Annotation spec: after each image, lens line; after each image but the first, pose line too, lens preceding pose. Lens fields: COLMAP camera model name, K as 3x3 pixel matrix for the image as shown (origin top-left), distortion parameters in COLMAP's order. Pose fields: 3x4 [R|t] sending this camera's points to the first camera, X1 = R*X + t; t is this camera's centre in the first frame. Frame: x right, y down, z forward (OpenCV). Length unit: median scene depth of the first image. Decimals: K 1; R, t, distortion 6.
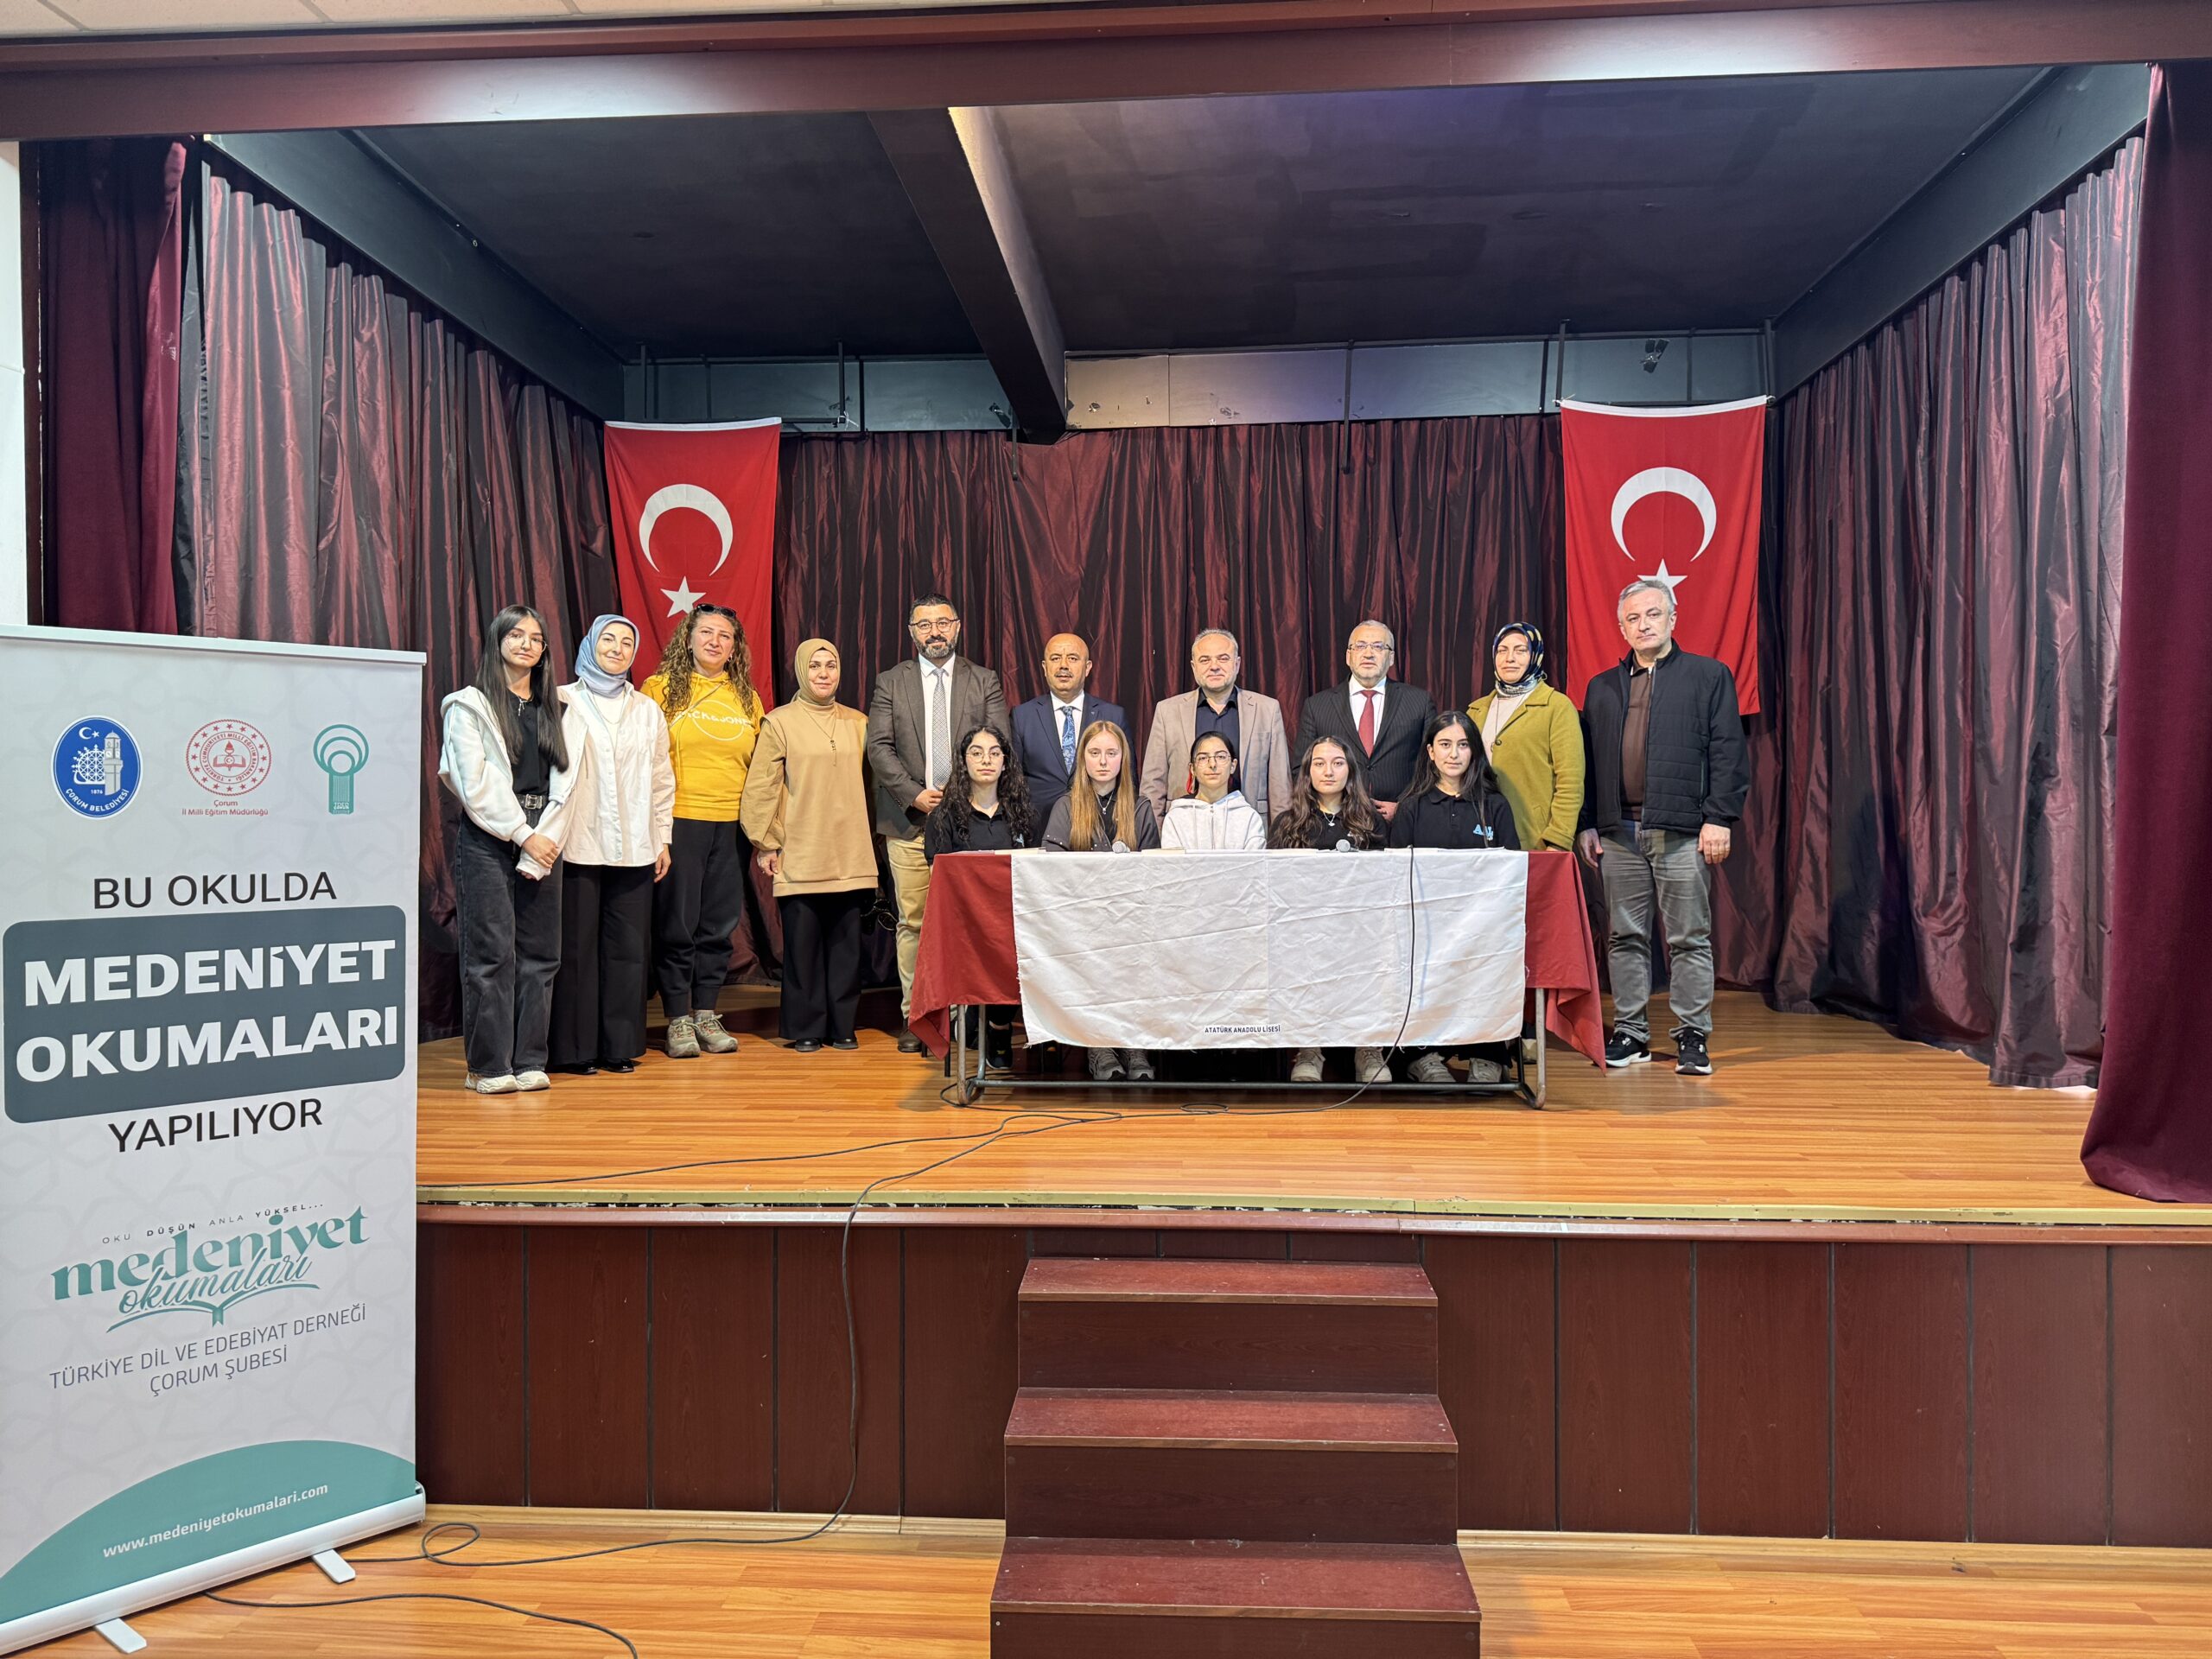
lens RADIAL K [[1608.9, 0, 1106.0], [0, 1608.9, 829.5], [0, 0, 1]] dist [0.004218, 0.000485]
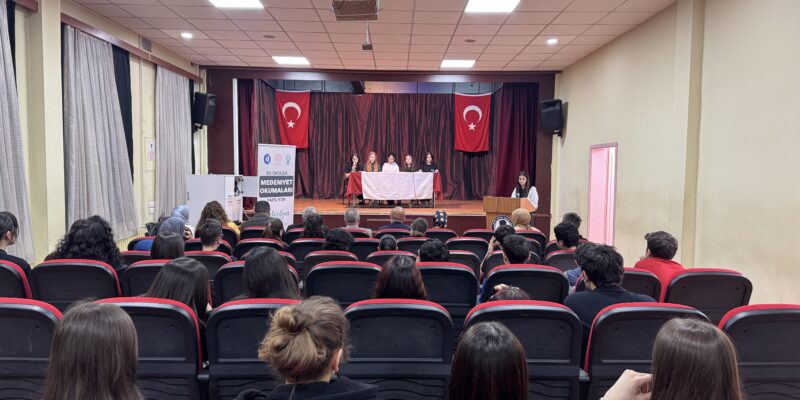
lens RADIAL K [[537.2, 0, 400.0], [0, 537.2, 200.0], [0, 0, 1]] dist [0.000875, -0.000009]
pose [[0.996932, 0.010044, 0.077621, -0.073238], [-0.013971, 0.998641, 0.050219, 0.018963], [-0.077011, -0.051149, 0.995717, -1.376496]]
